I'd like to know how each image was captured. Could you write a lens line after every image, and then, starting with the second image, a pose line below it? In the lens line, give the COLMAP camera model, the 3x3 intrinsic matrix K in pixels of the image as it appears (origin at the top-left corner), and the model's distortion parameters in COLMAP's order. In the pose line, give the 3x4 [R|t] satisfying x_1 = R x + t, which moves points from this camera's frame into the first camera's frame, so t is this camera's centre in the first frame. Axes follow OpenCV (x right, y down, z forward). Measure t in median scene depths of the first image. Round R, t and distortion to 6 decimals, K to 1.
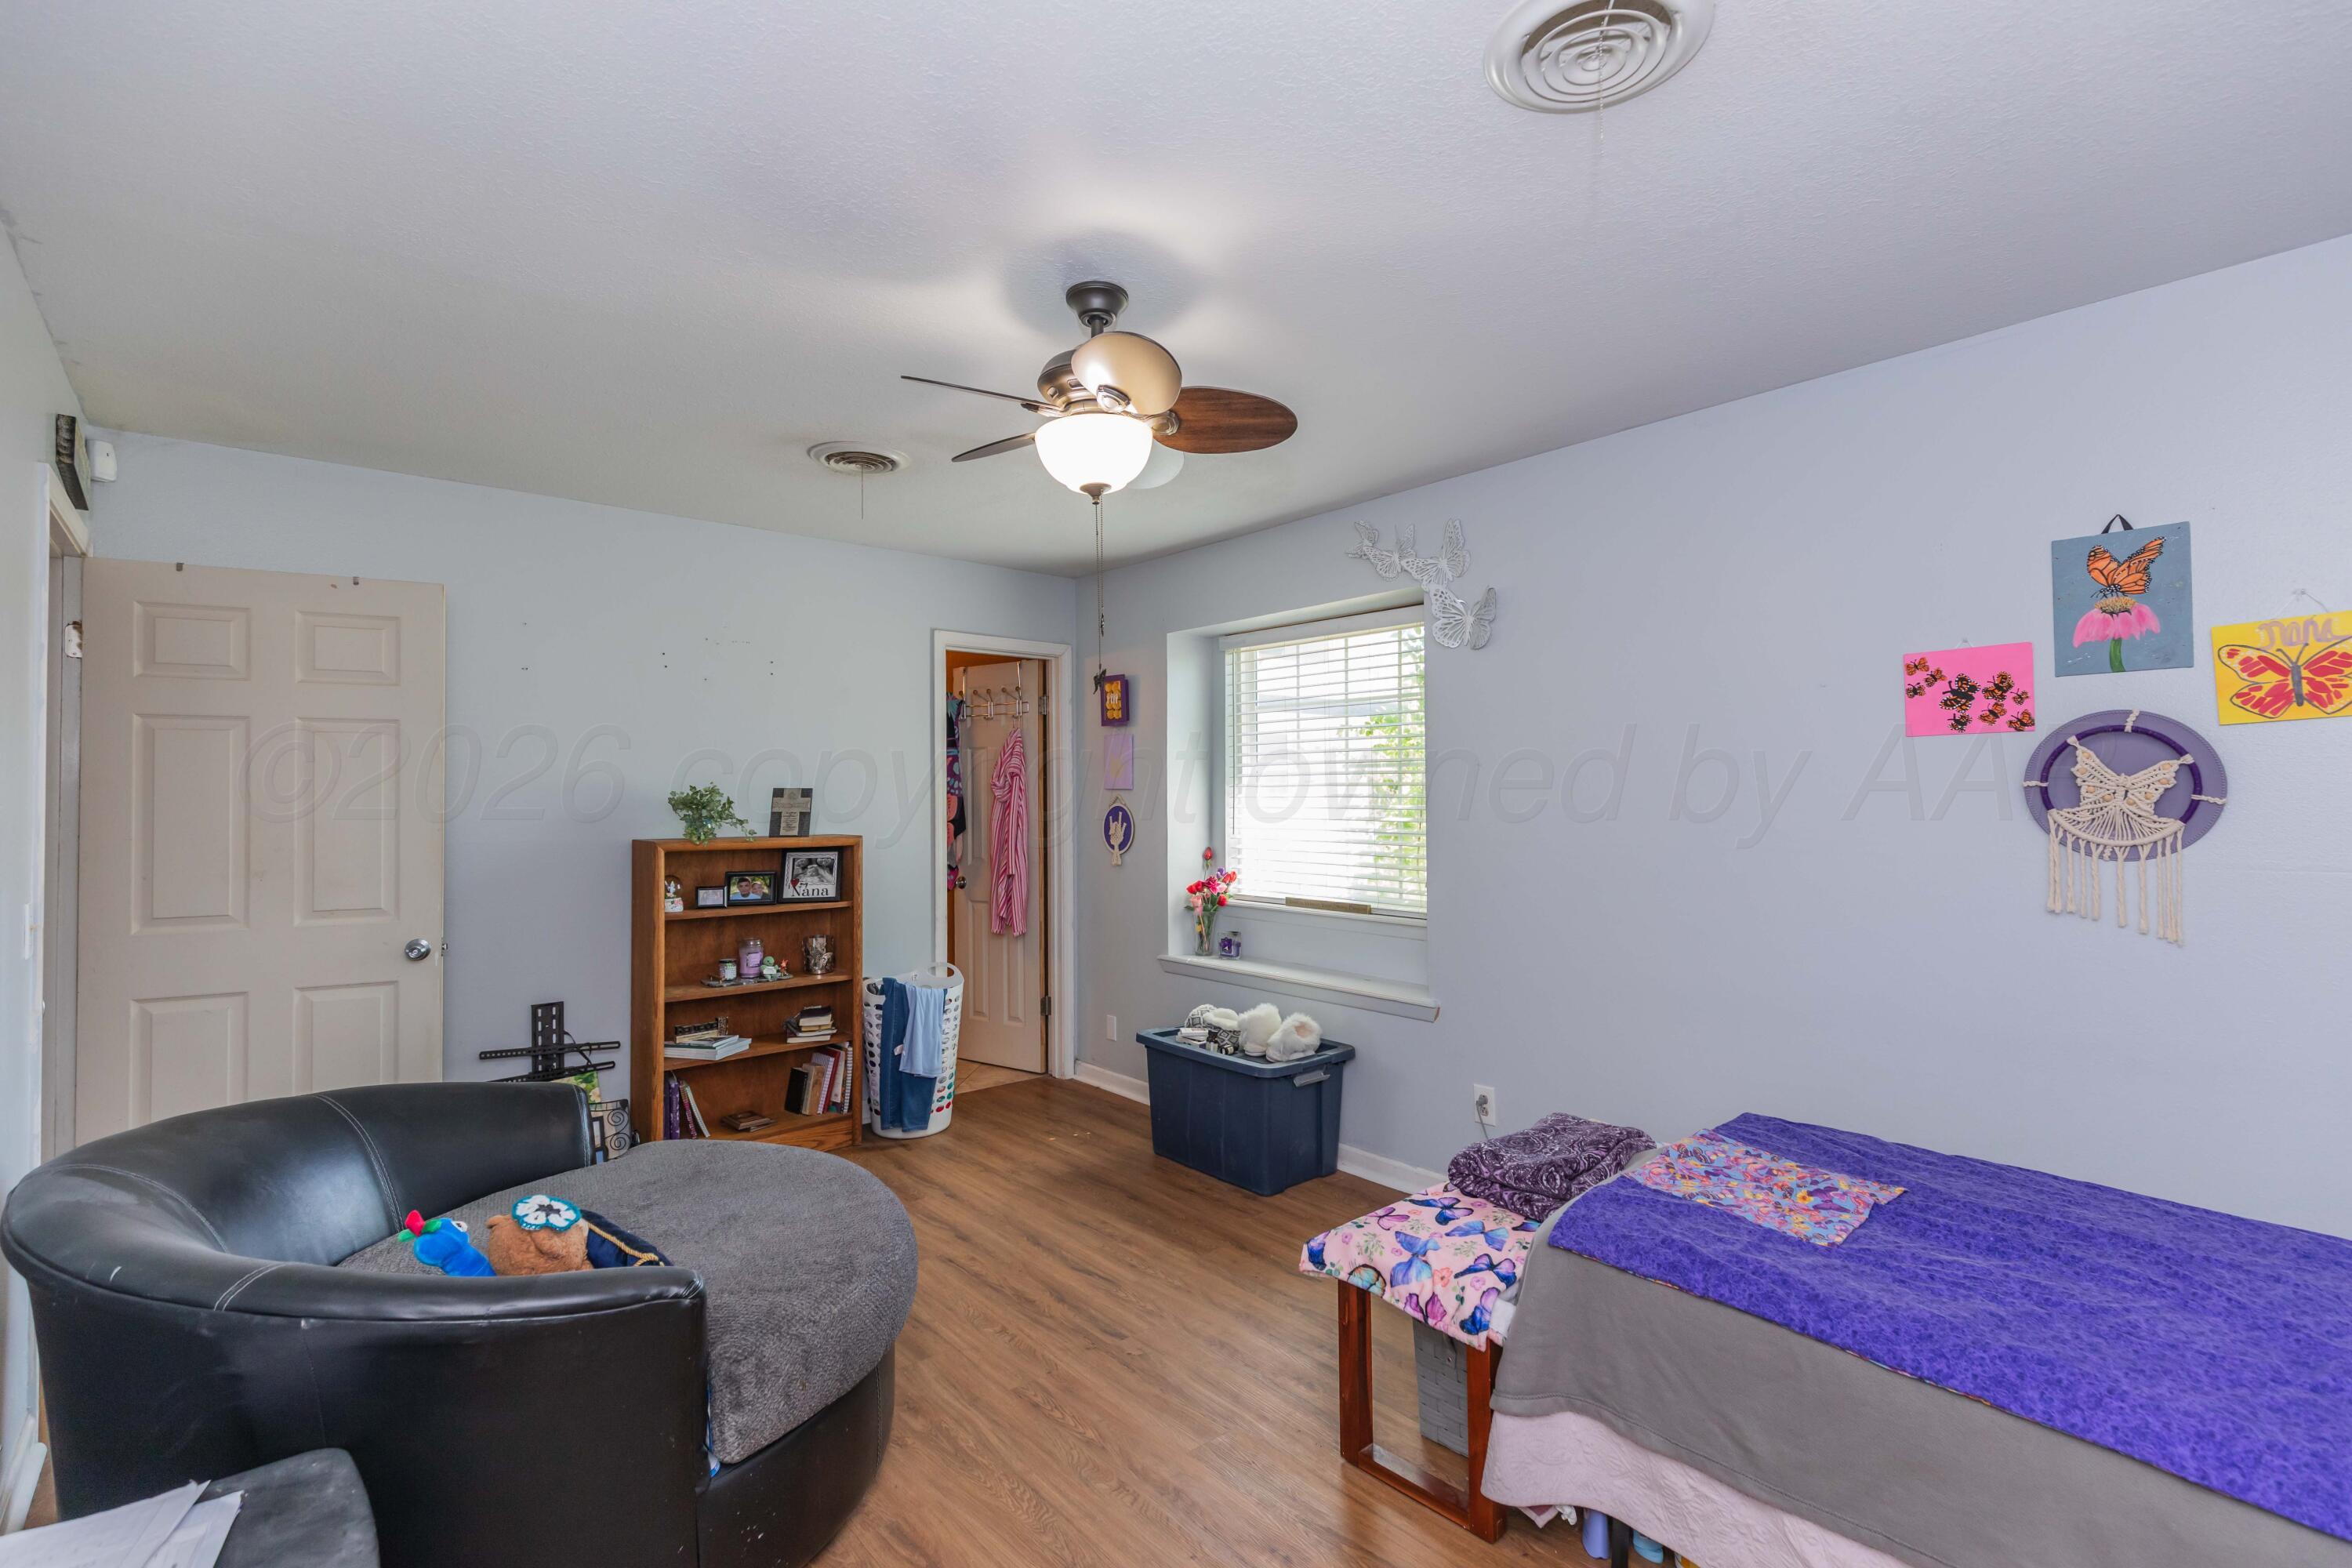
lens RADIAL K [[1058.7, 0, 1192.6], [0, 1058.7, 785.2], [0, 0, 1]] dist [0.018405, -0.005670]
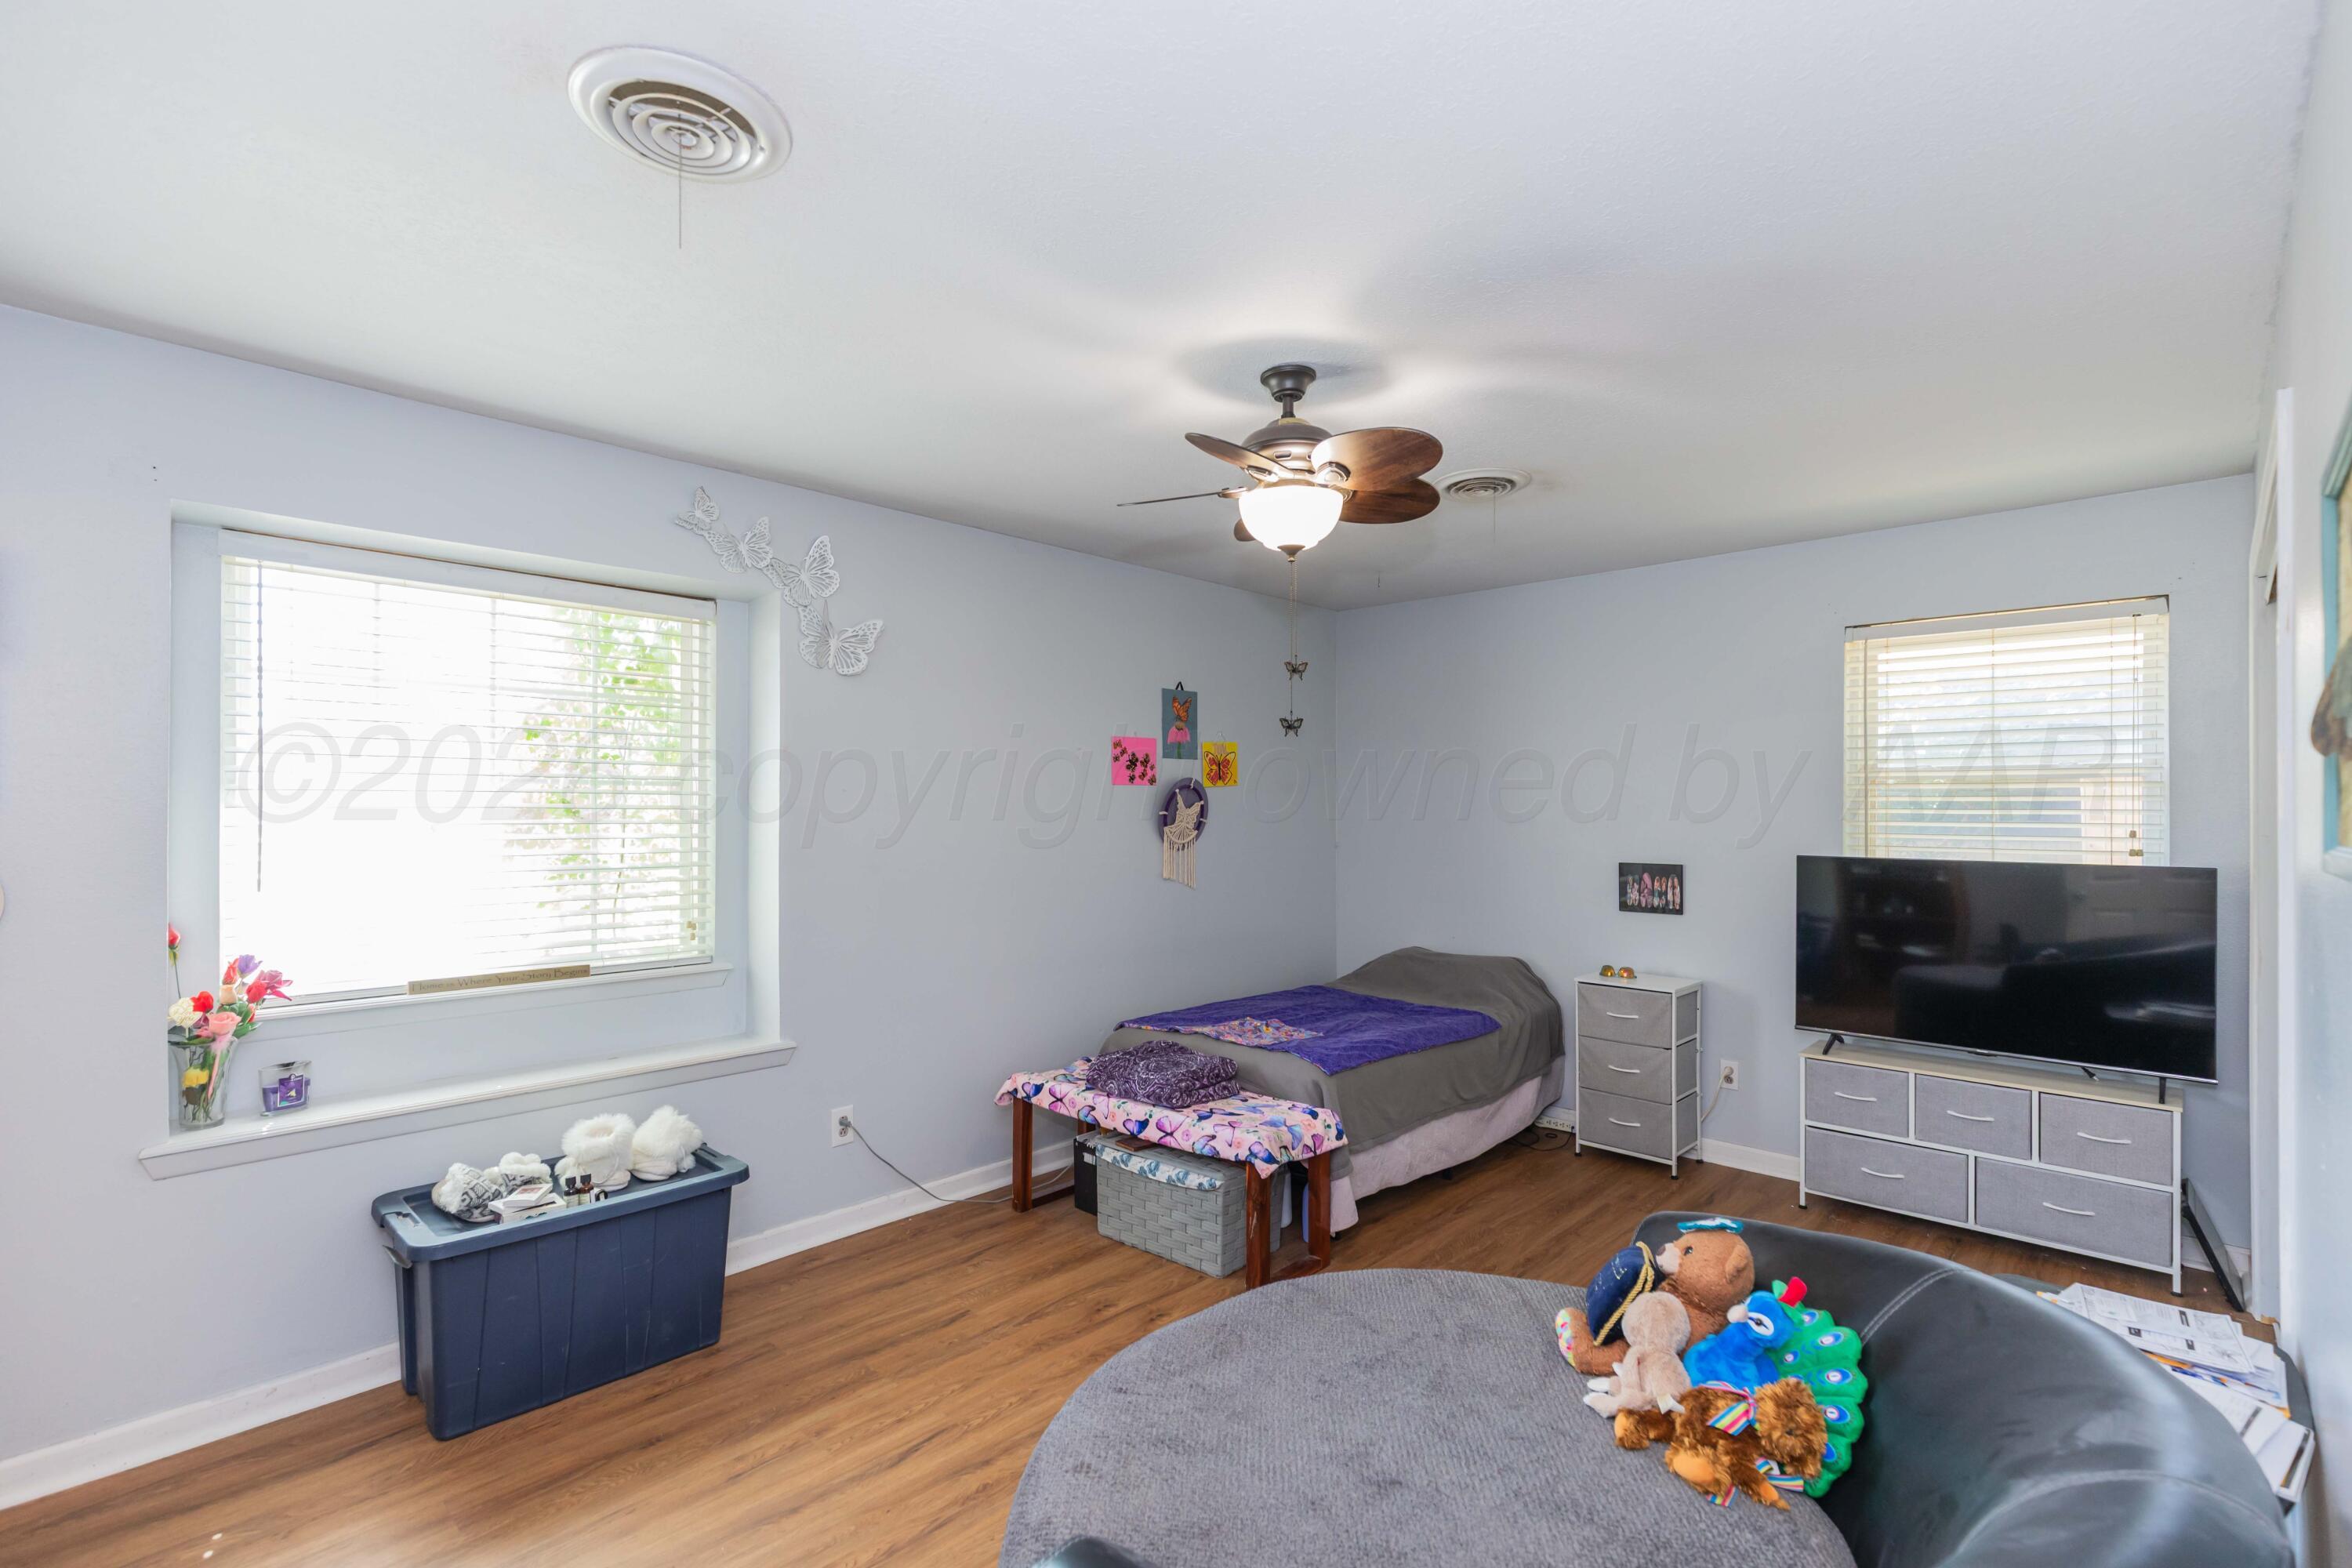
lens RADIAL K [[1092.5, 0, 1175.1], [0, 1092.5, 818.1], [0, 0, 1]] dist [0.017030, -0.001122]
pose [[-0.096776, -0.006390, 0.995286, -1.137045], [-0.011445, 0.999920, 0.005307, -0.002779], [-0.995240, -0.010877, -0.096842, 1.126682]]
